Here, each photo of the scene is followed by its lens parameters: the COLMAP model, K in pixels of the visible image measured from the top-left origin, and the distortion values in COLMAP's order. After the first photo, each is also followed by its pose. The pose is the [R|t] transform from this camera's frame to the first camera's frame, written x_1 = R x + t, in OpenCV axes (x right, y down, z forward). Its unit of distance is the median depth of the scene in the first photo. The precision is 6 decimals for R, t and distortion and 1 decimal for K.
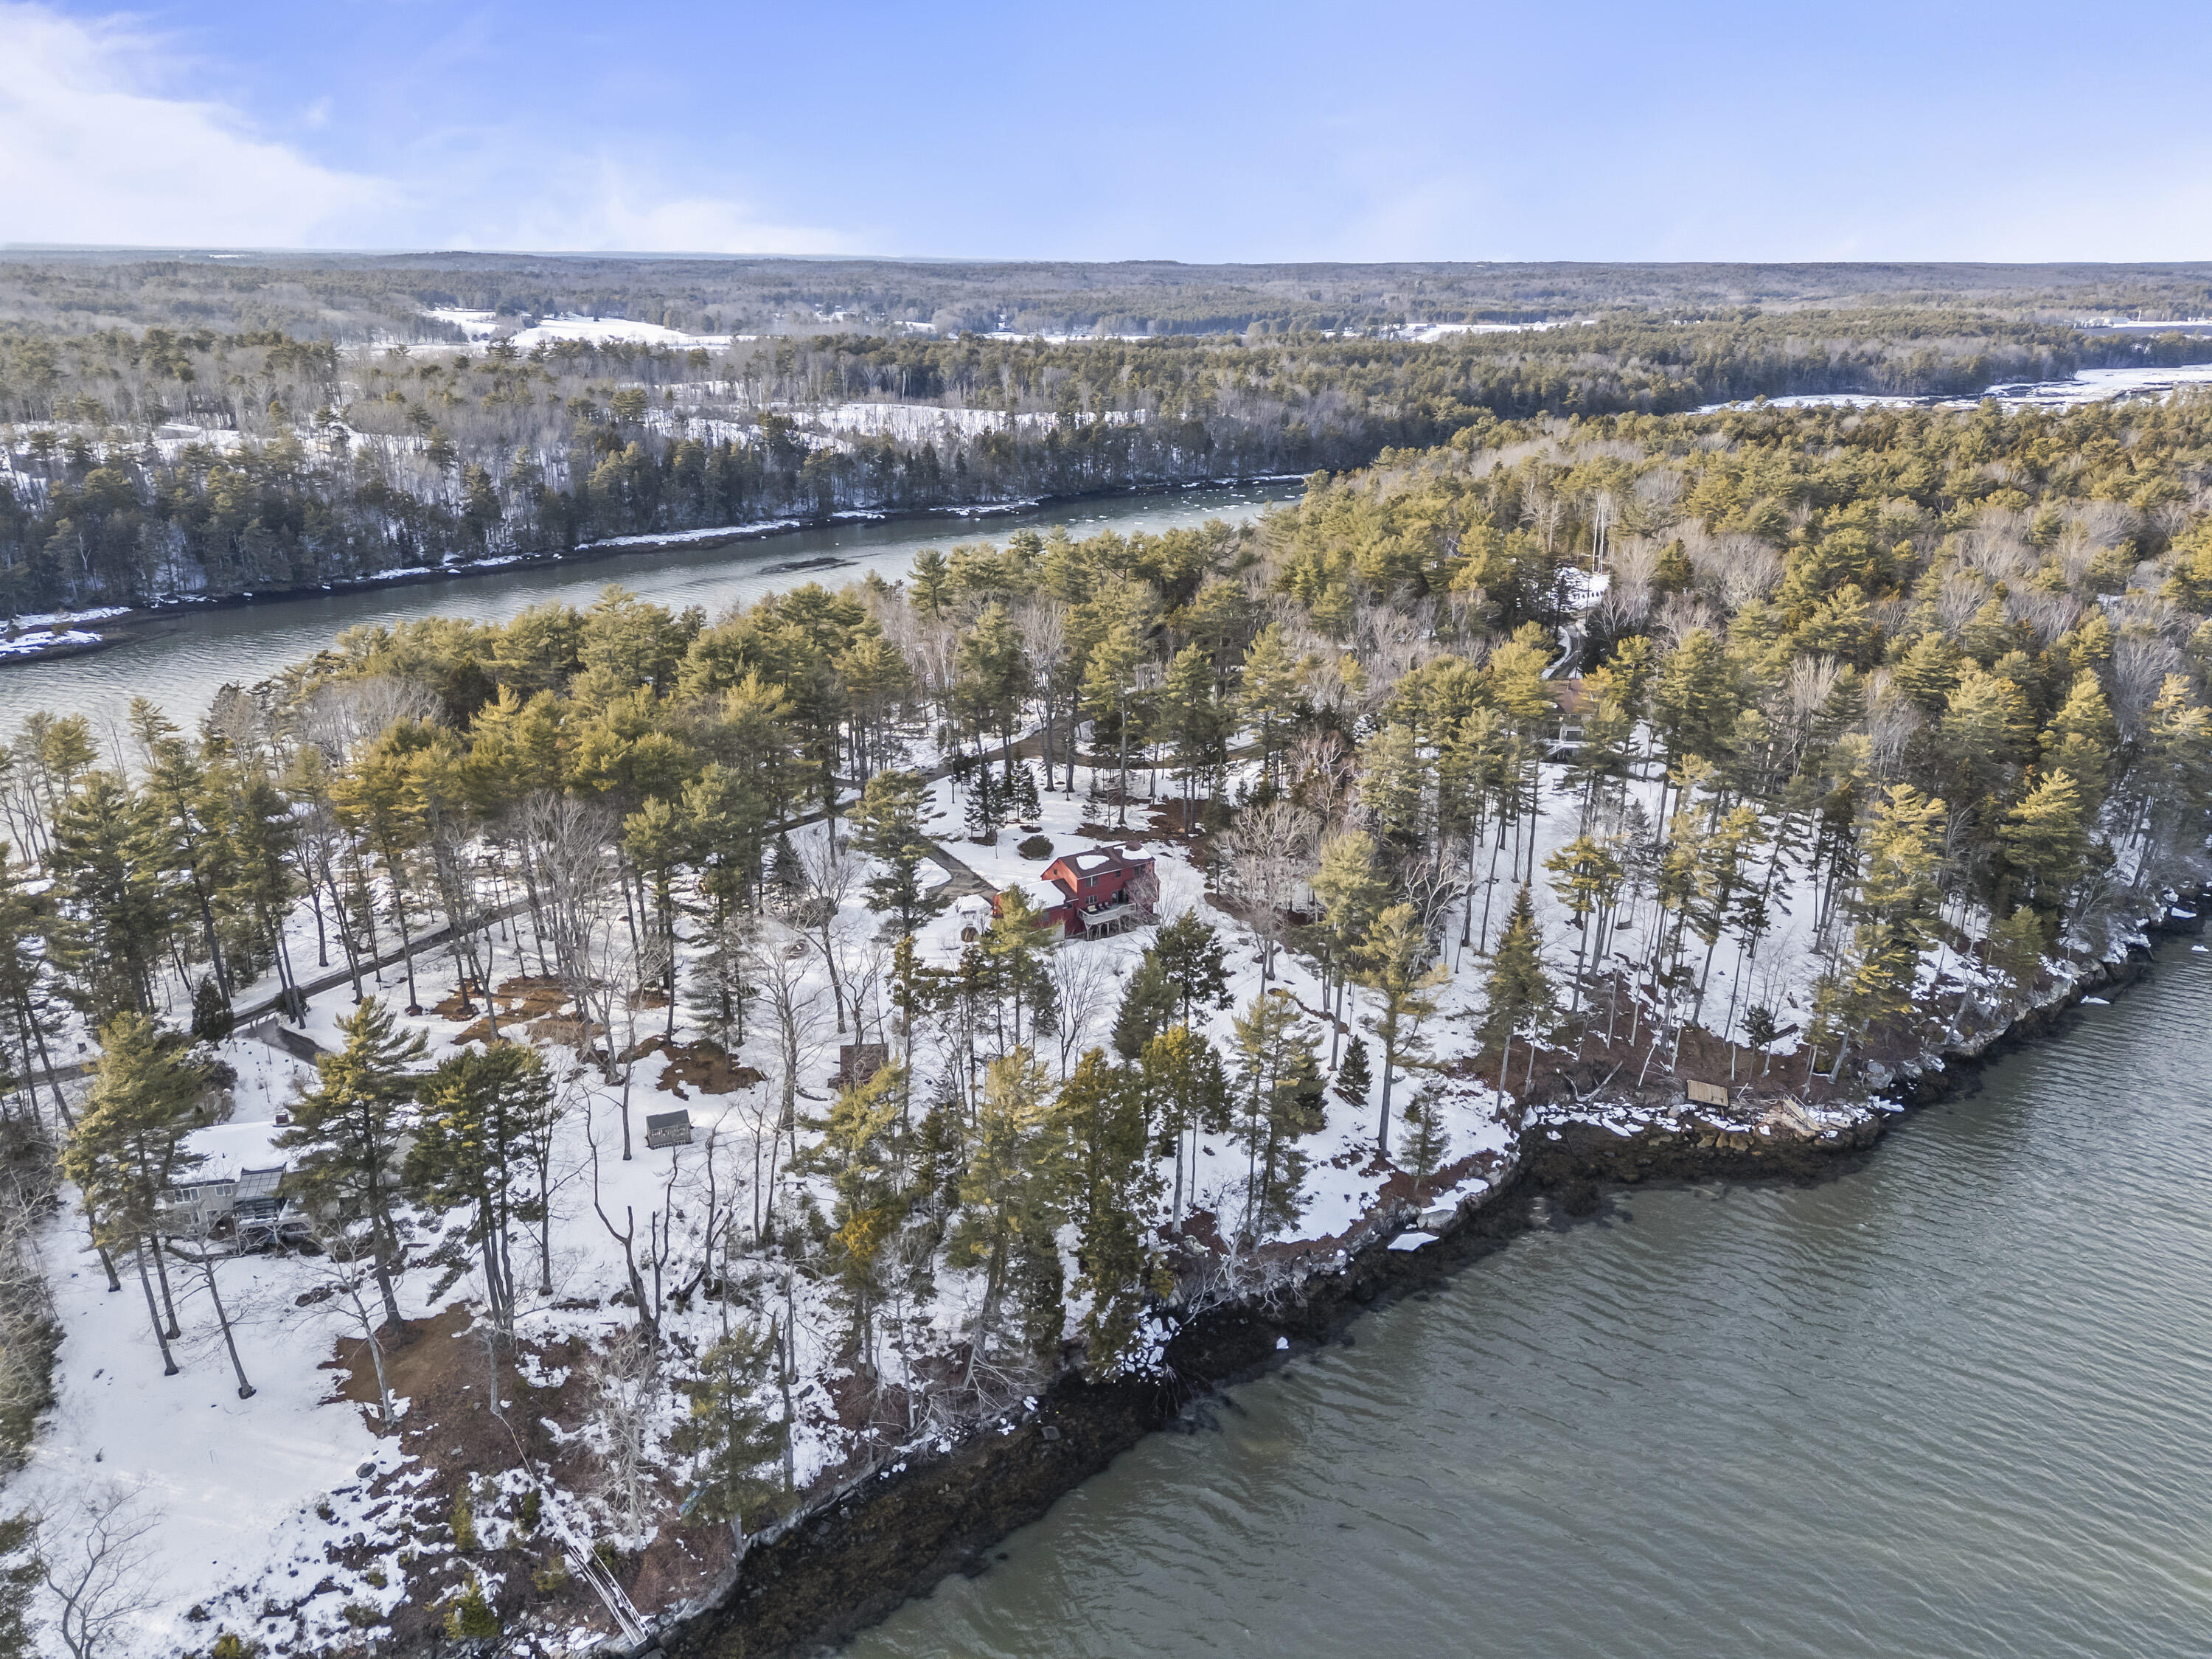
lens RADIAL K [[1622.2, 0, 1099.3], [0, 1622.2, 822.6], [0, 0, 1]] dist [0.040644, -0.002363]
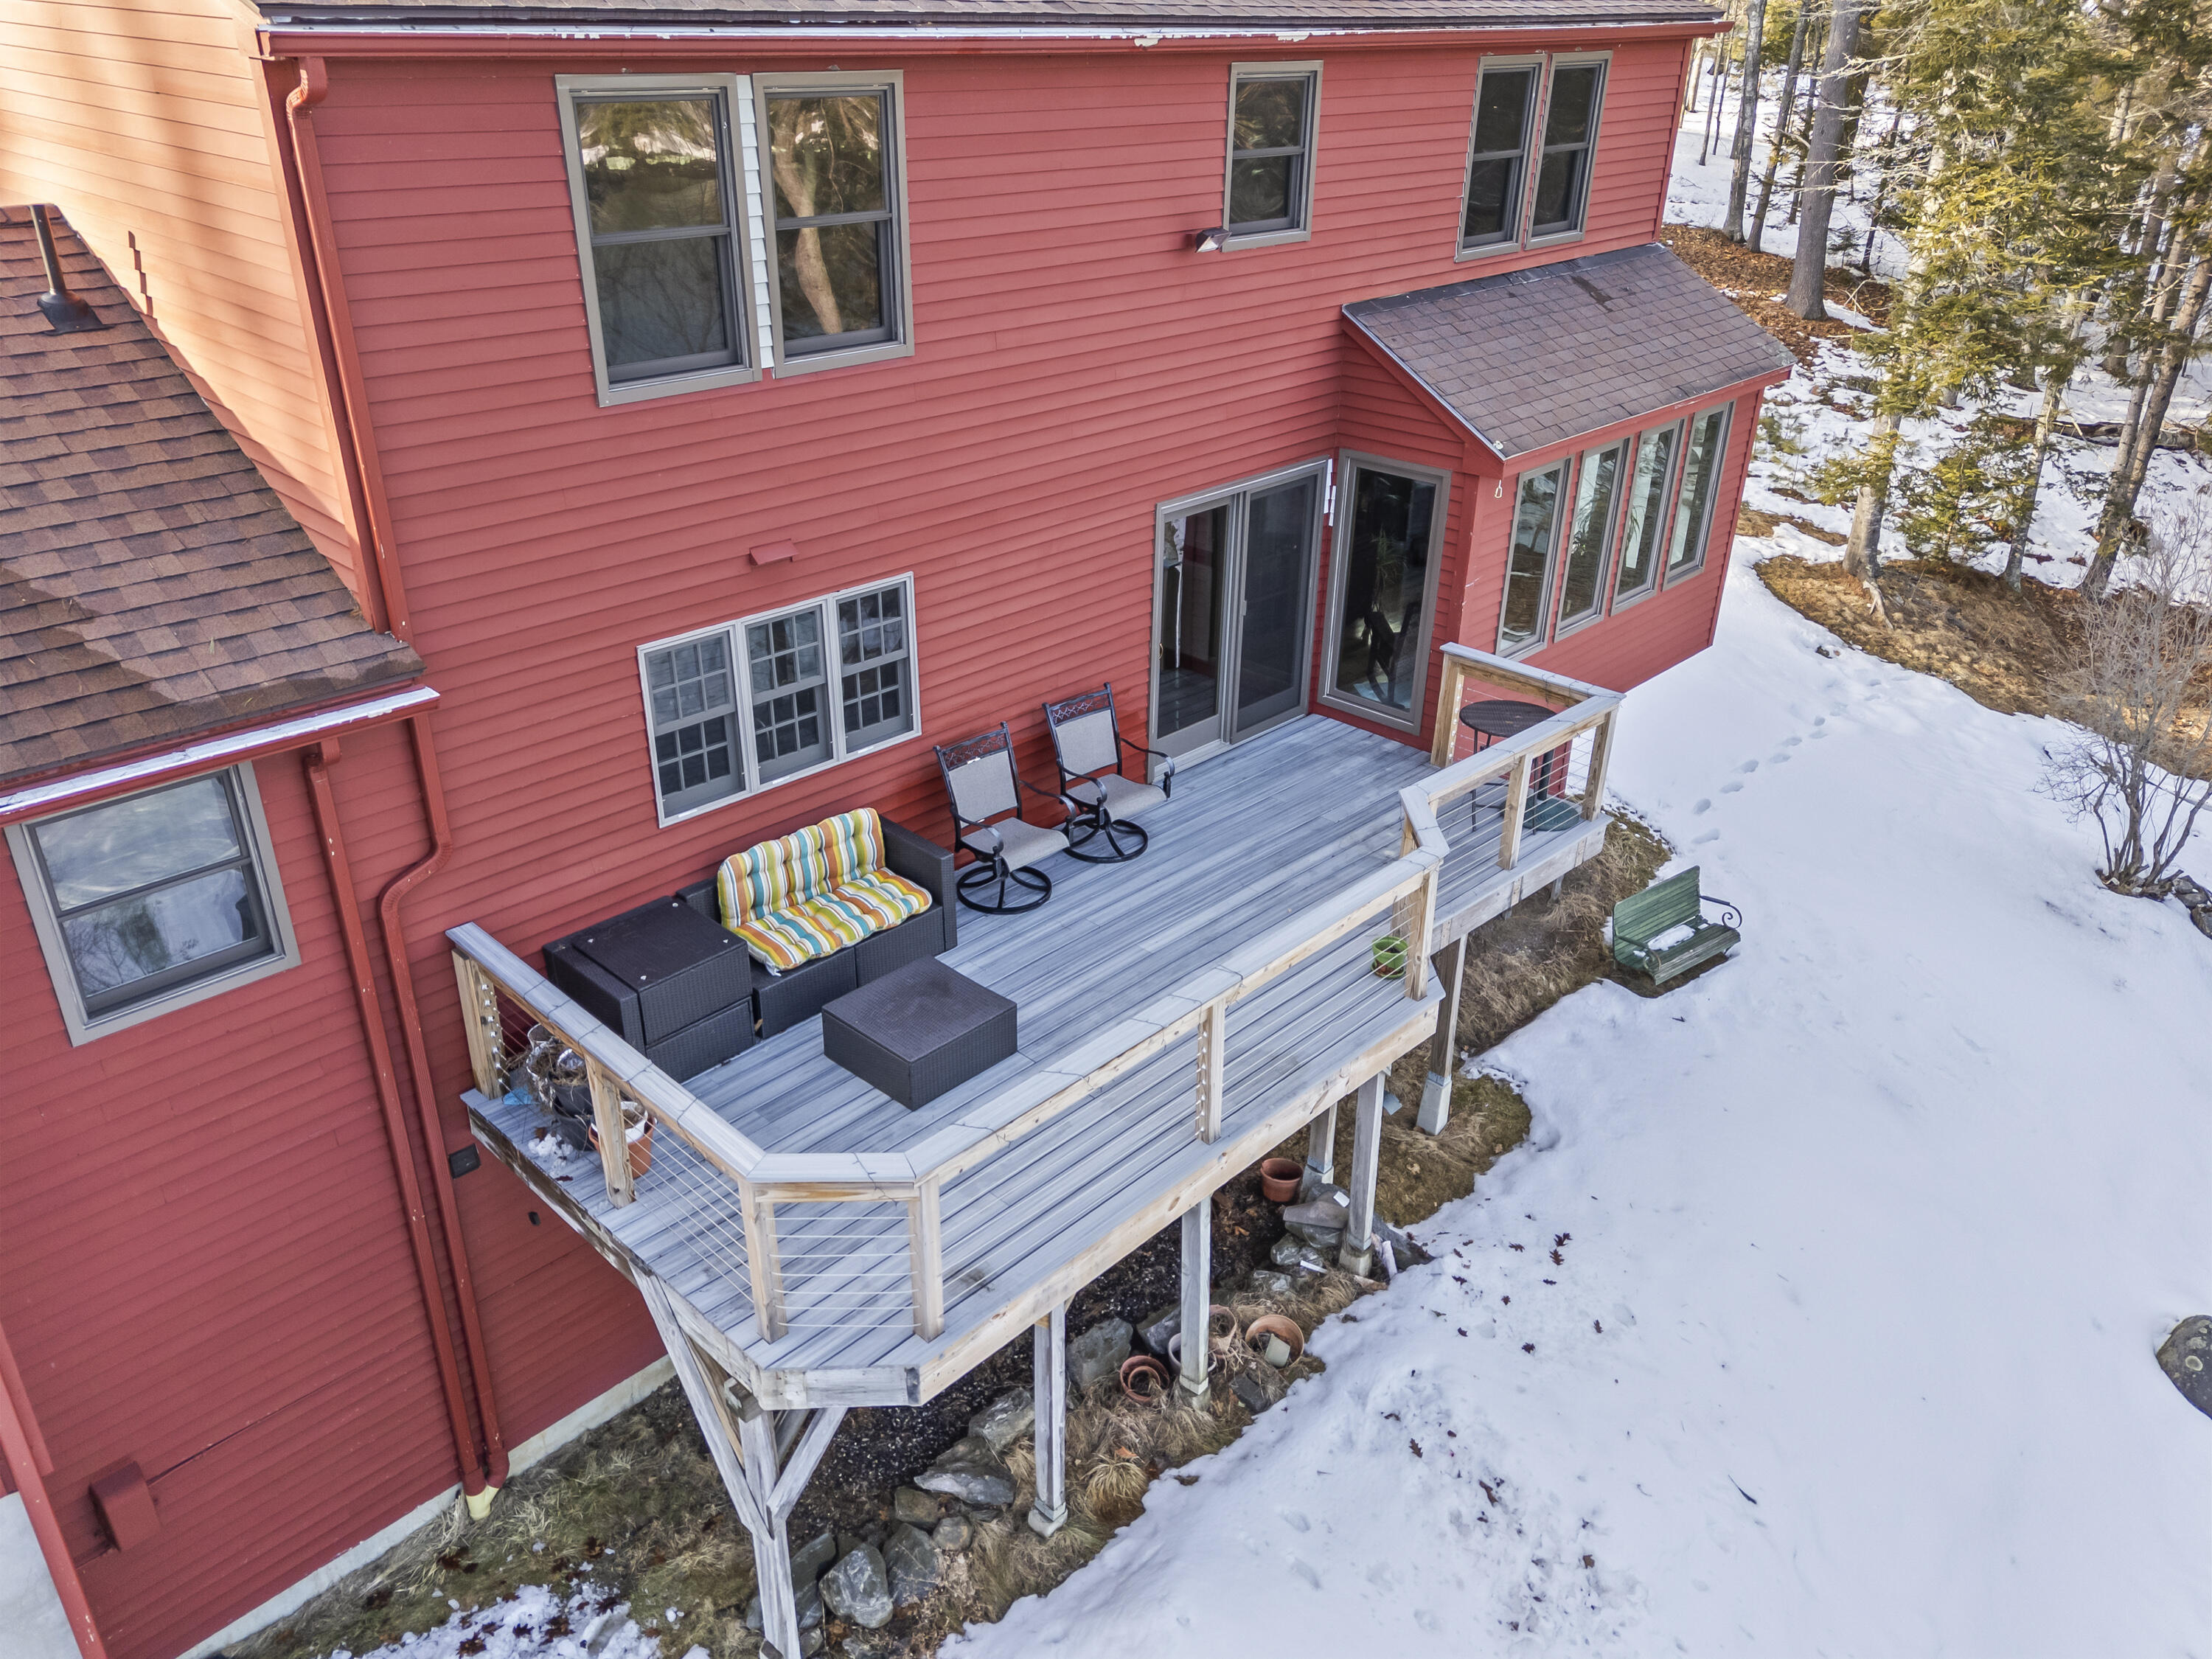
lens RADIAL K [[1613.9, 0, 1099.9], [0, 1613.9, 824.8], [0, 0, 1]] dist [0.080998, -0.065705]
pose [[0.980772, -0.086767, 0.174808, -0.004070], [0.060750, 0.986963, 0.149045, 0.039684], [-0.185461, -0.135560, 0.973256, 0.843665]]
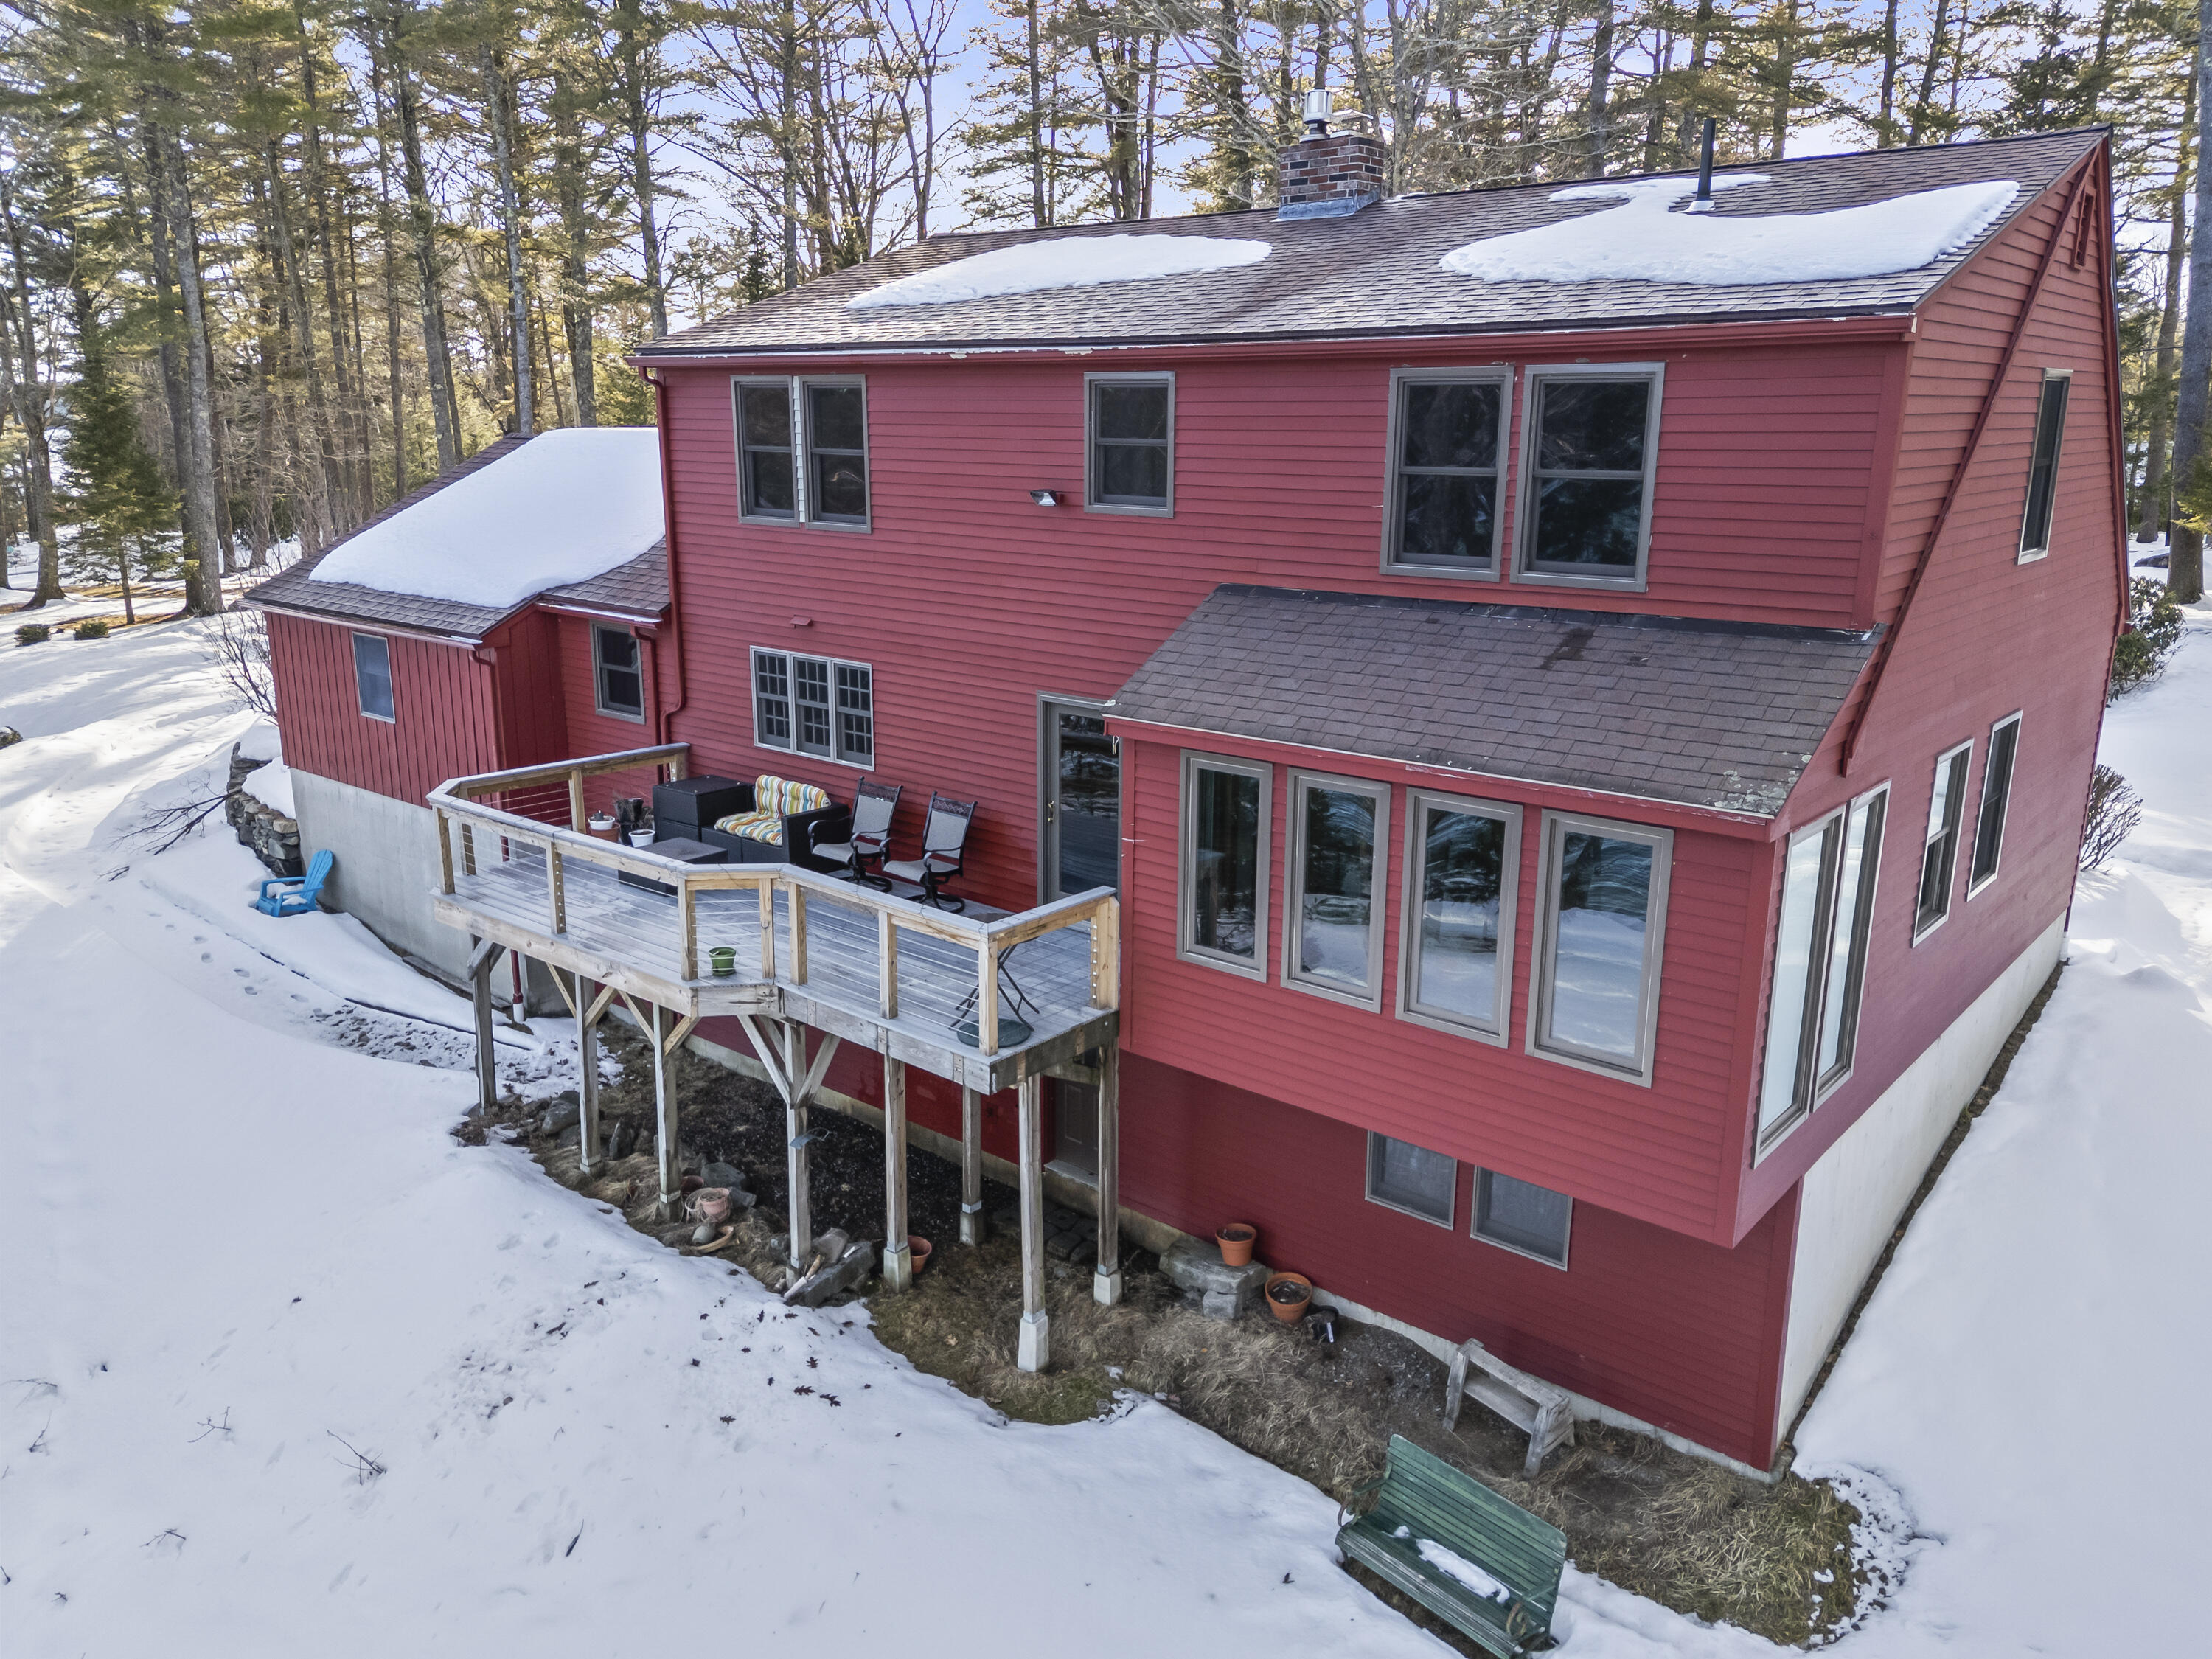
lens RADIAL K [[1613.9, 0, 1099.9], [0, 1613.9, 824.8], [0, 0, 1]] dist [0.080998, -0.065705]
pose [[0.256265, 0.226813, -0.939619, 0.067323], [-0.312221, 0.939396, 0.141606, 0.032822], [0.914793, 0.257080, 0.311550, 0.875952]]
